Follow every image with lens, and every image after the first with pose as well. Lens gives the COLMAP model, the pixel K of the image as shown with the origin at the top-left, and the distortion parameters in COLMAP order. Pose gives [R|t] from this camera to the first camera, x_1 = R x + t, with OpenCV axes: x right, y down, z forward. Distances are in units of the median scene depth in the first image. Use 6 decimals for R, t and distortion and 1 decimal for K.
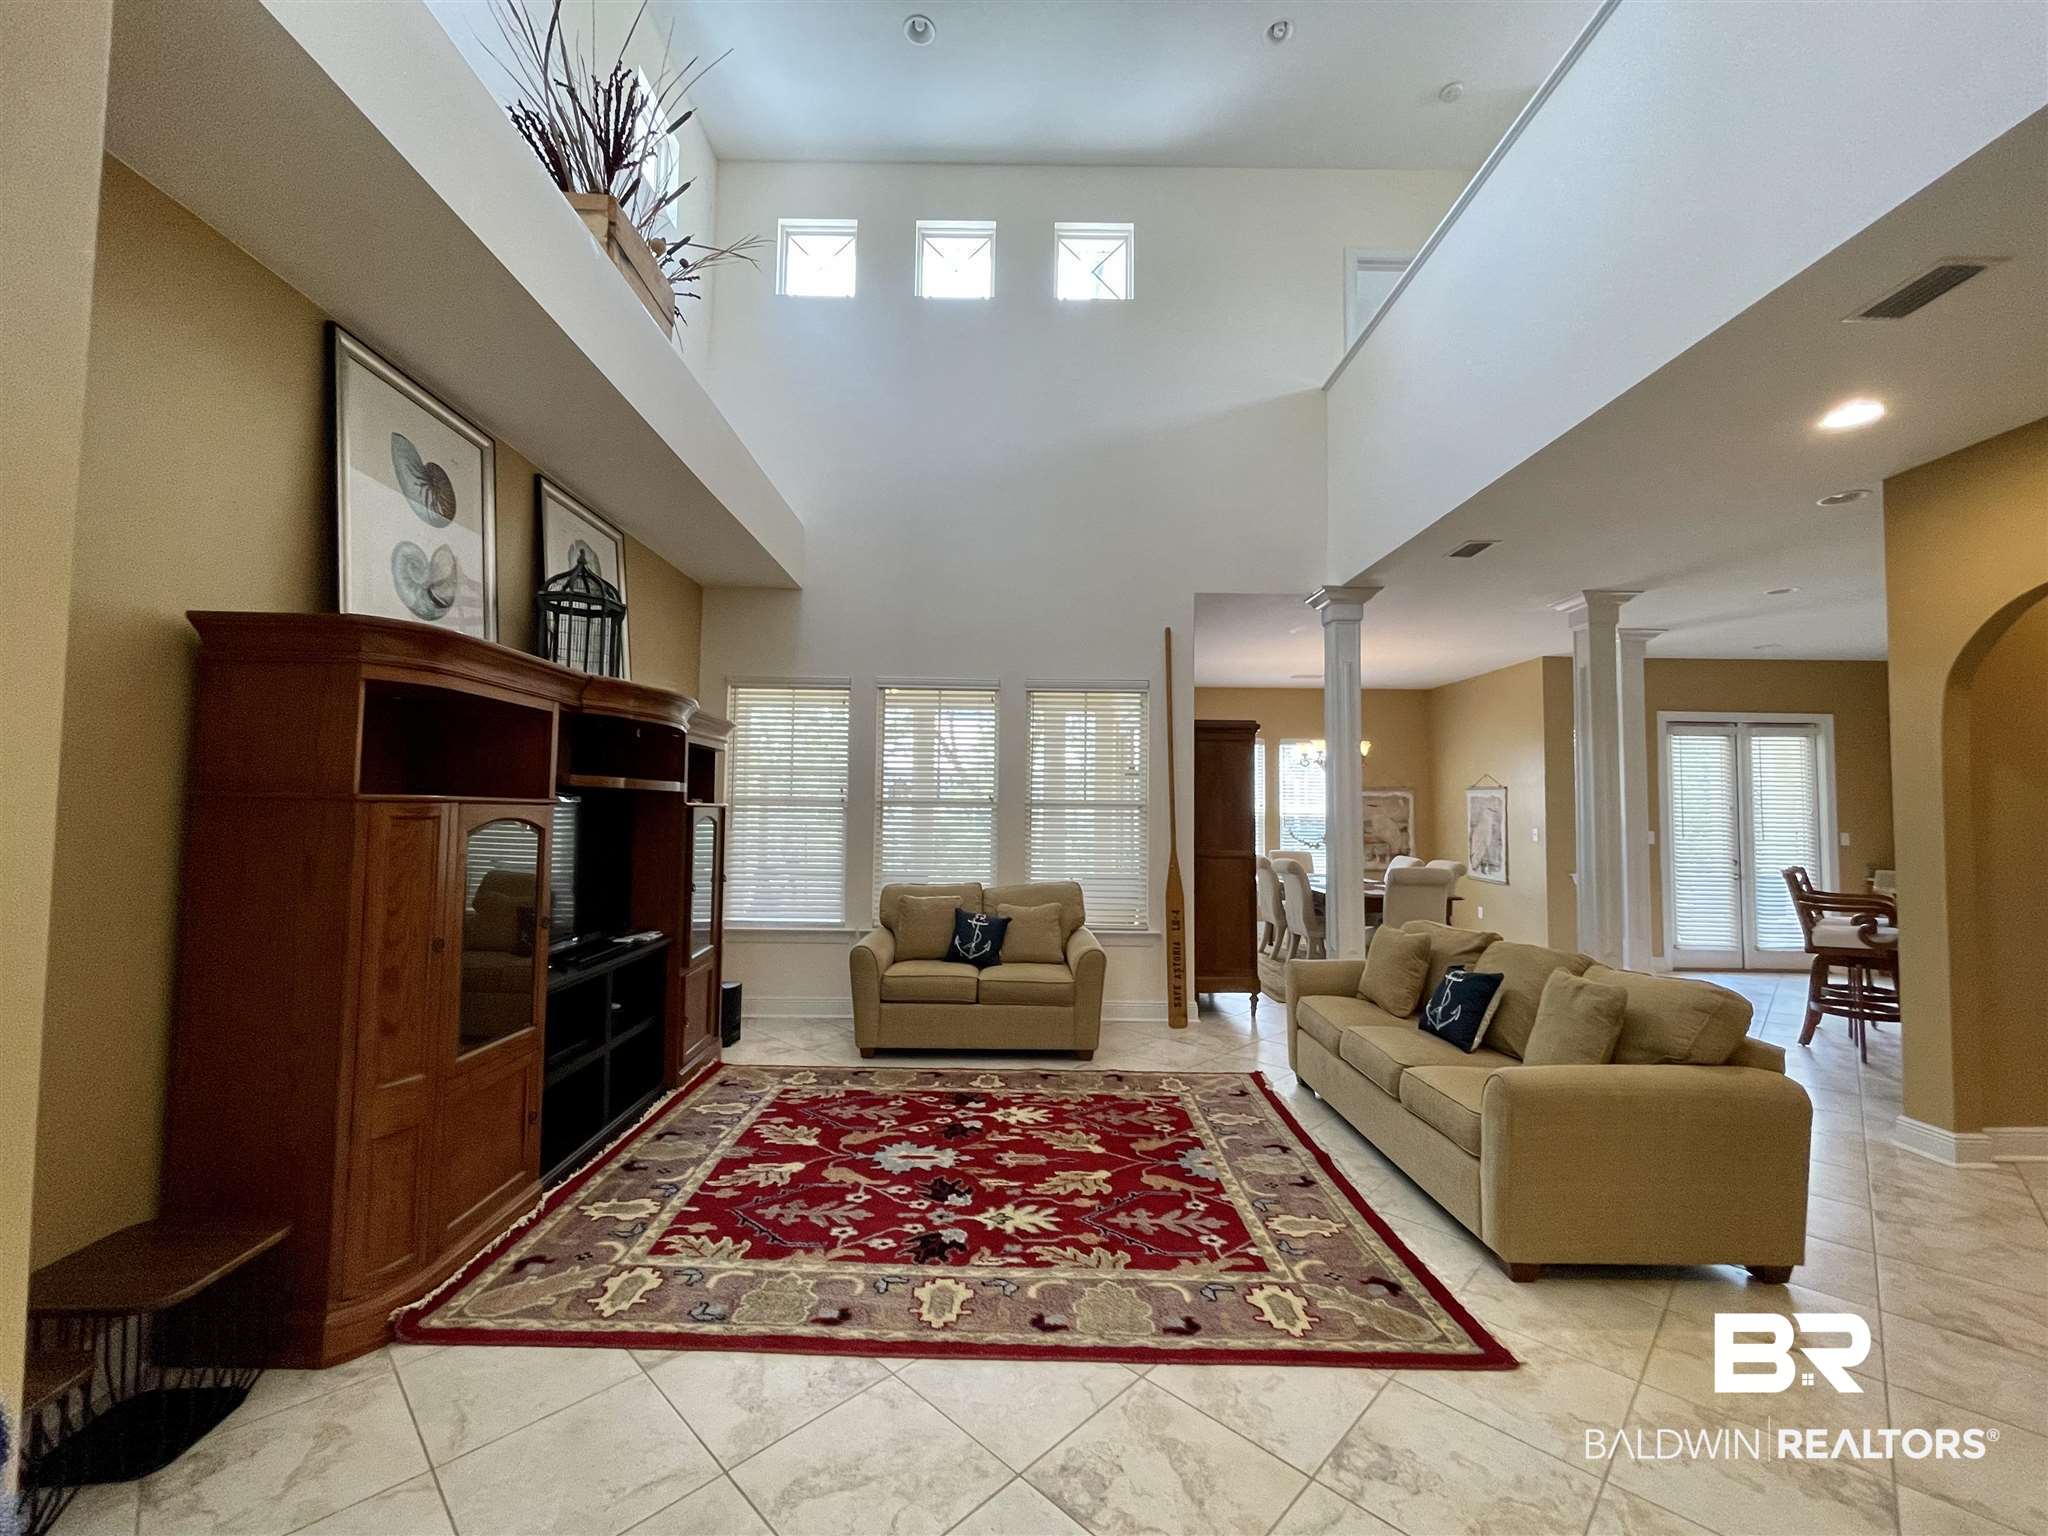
lens RADIAL K [[825.5, 0, 1016.0], [0, 825.5, 769.0], [0, 0, 1]] dist [-0.000062, -0.000711]
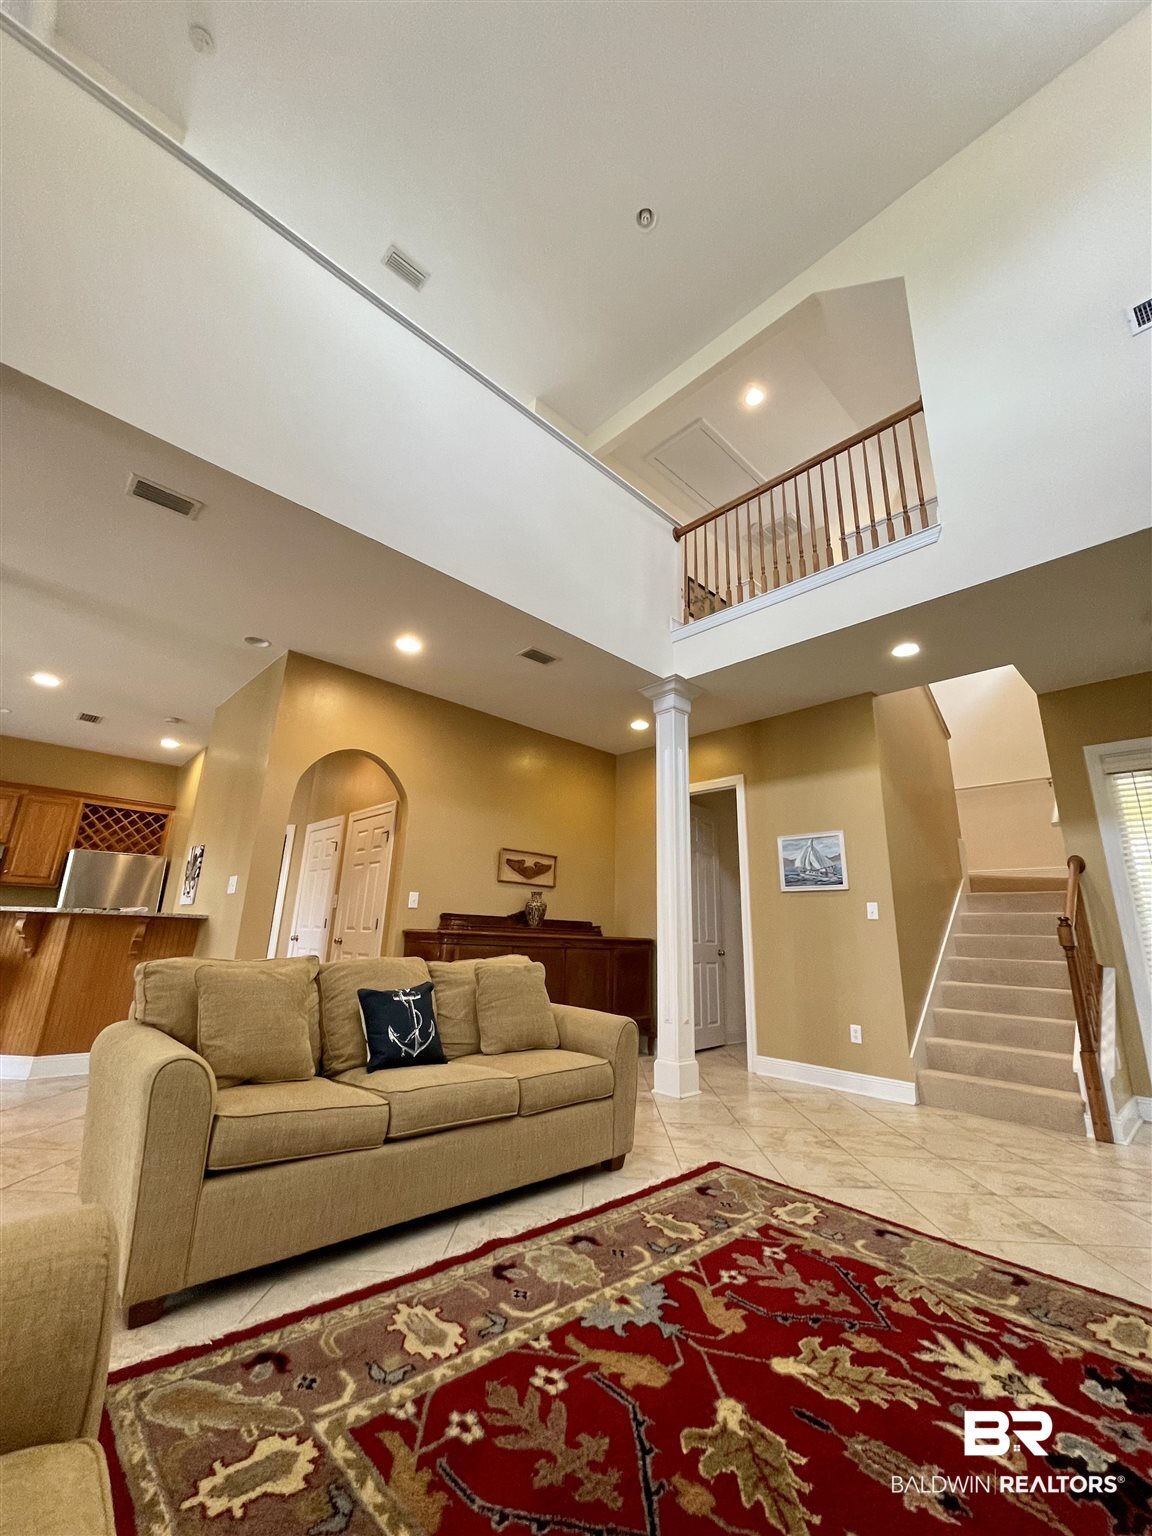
lens RADIAL K [[619.1, 0, 572.7], [0, 619.1, 758.4], [0, 0, 1]] dist [-0.000062, -0.000711]
pose [[-0.679944, 0.165391, 0.714368, -0.220504], [-0.080712, 0.951429, -0.297099, 0.225757], [-0.728808, -0.259669, -0.633570, 1.703663]]
